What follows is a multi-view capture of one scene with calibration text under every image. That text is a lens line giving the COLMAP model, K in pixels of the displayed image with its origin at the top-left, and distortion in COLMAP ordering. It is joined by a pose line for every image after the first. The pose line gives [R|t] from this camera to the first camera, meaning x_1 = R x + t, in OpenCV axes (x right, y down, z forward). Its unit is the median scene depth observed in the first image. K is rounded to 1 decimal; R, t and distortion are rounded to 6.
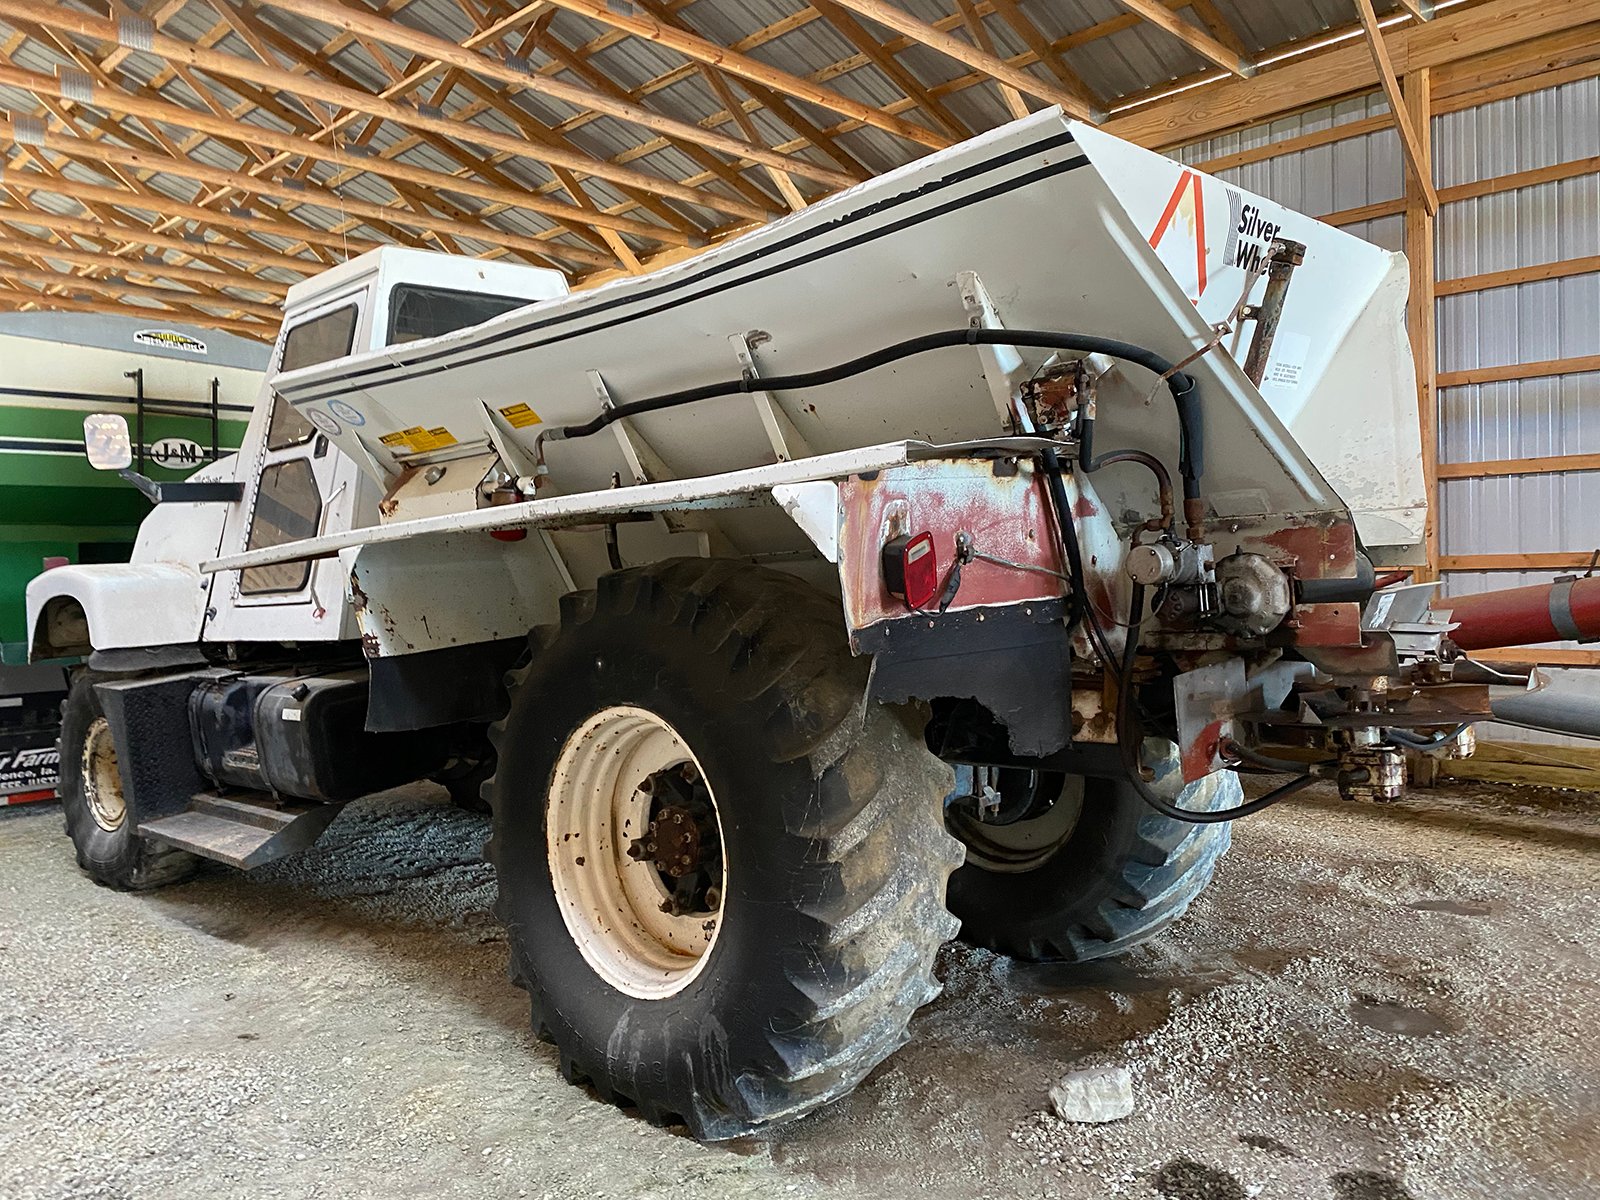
lens RADIAL K [[1210.8, 0, 799.0], [0, 1210.8, 599.4], [0, 0, 1]] dist [0.026359, -0.027898]
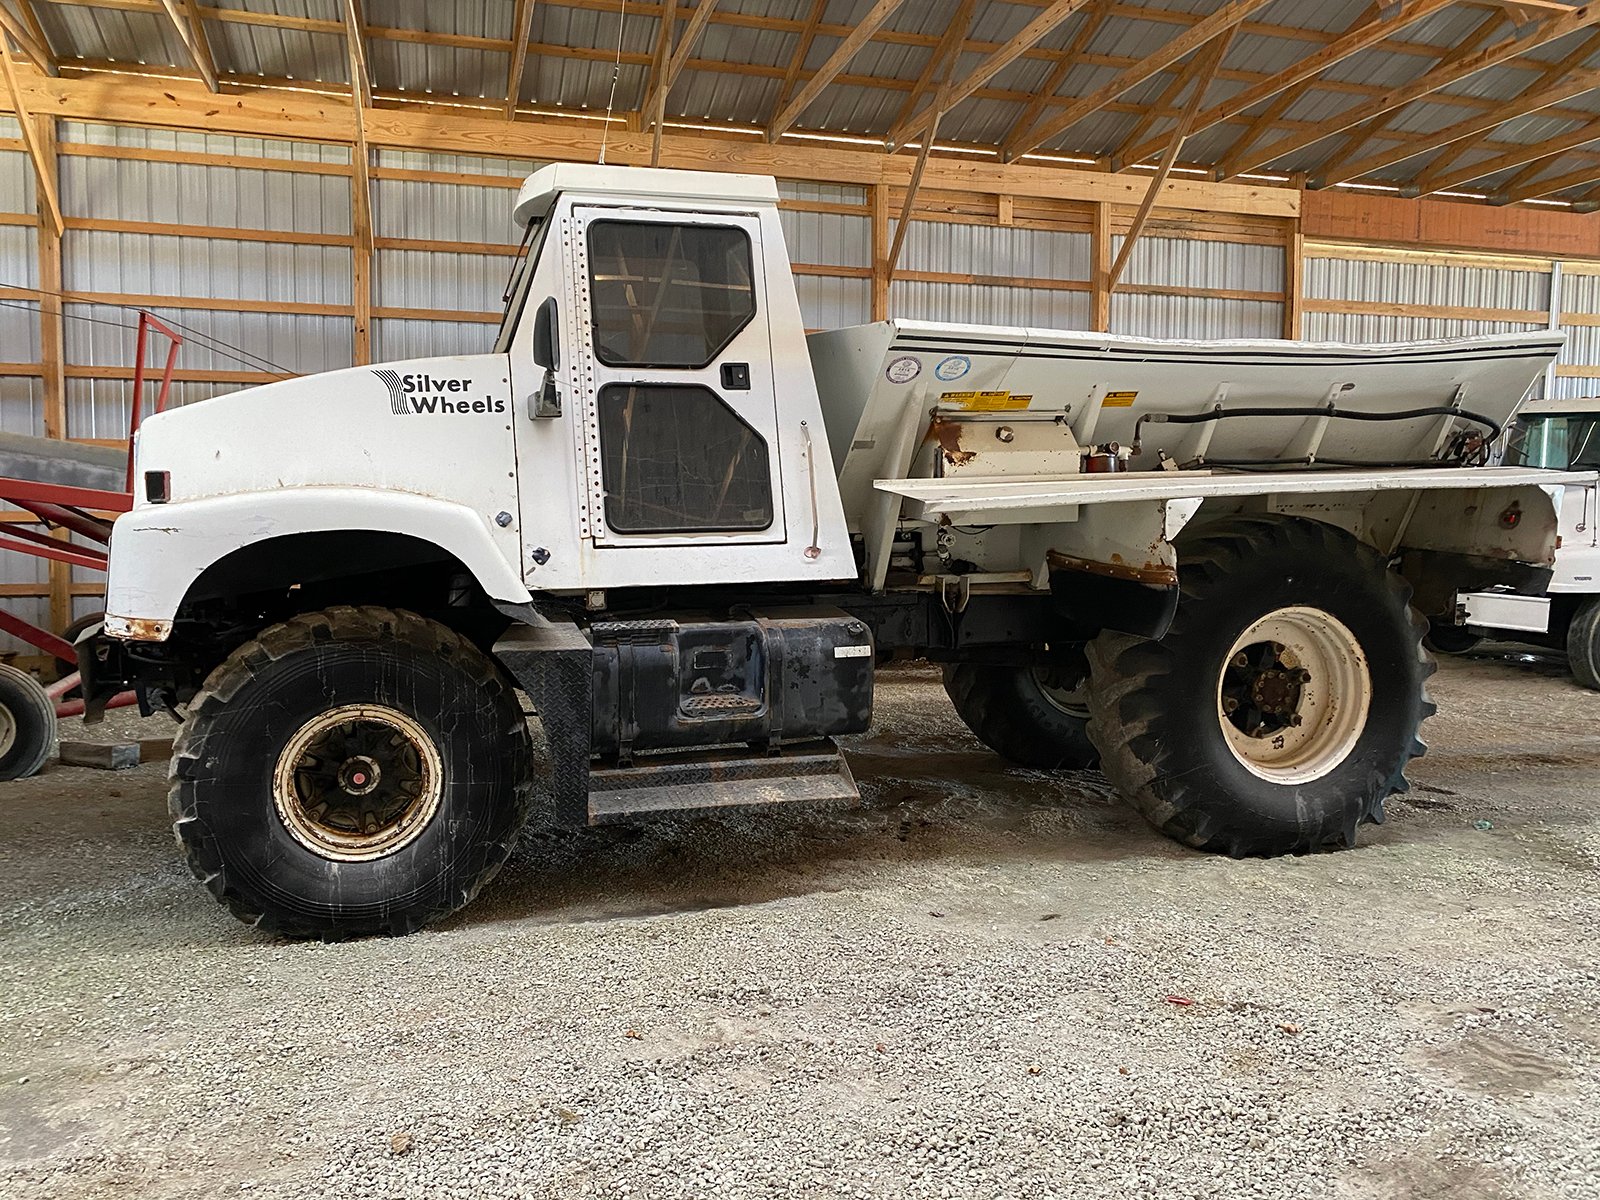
lens RADIAL K [[1210.8, 0, 799.0], [0, 1210.8, 599.4], [0, 0, 1]] dist [0.026359, -0.027898]
pose [[0.518368, -0.036238, 0.854389, -1.614933], [0.001158, 0.999131, 0.041674, 0.011348], [-0.855157, -0.020613, 0.517960, 0.637257]]
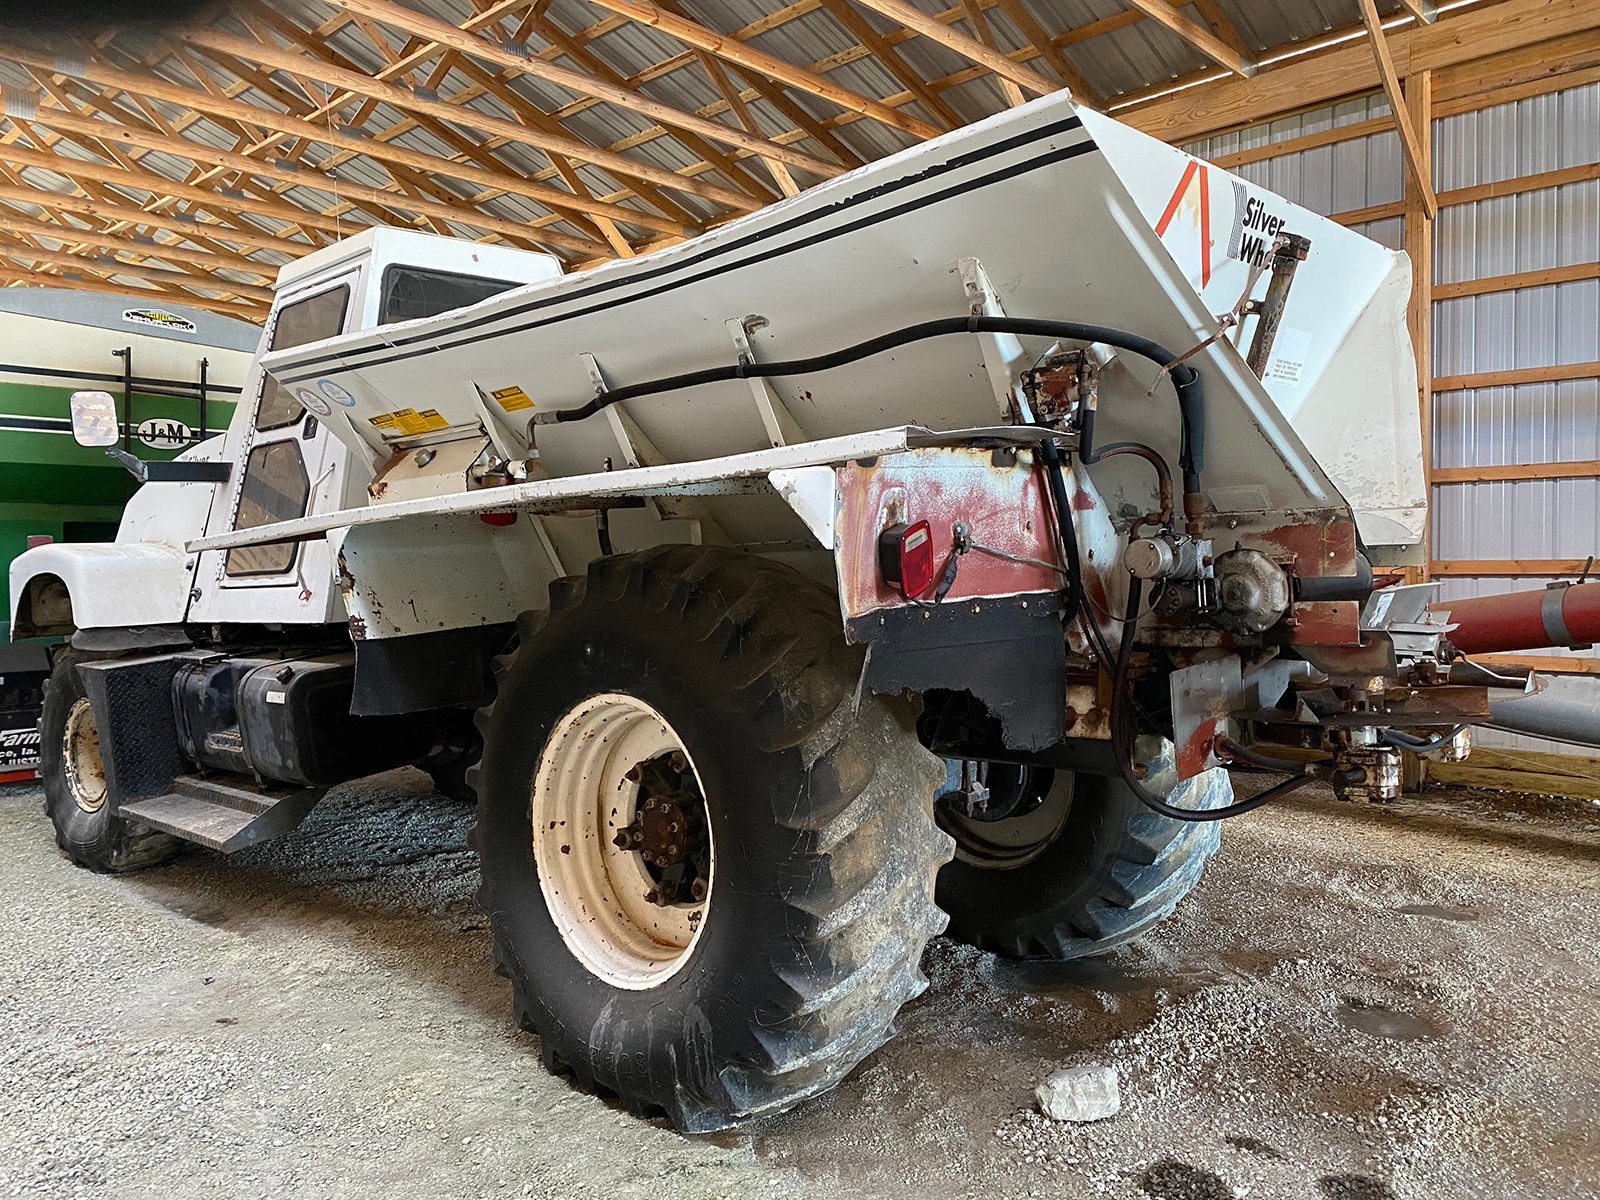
lens RADIAL K [[1212.8, 0, 791.5], [0, 1212.8, 599.6], [0, 0, 1]] dist [0.024003, -0.025441]
pose [[0.999822, 0.018334, 0.004414, -0.003732], [-0.018350, 0.999825, 0.003721, 0.004401], [-0.004345, -0.003801, 0.999983, 0.007968]]
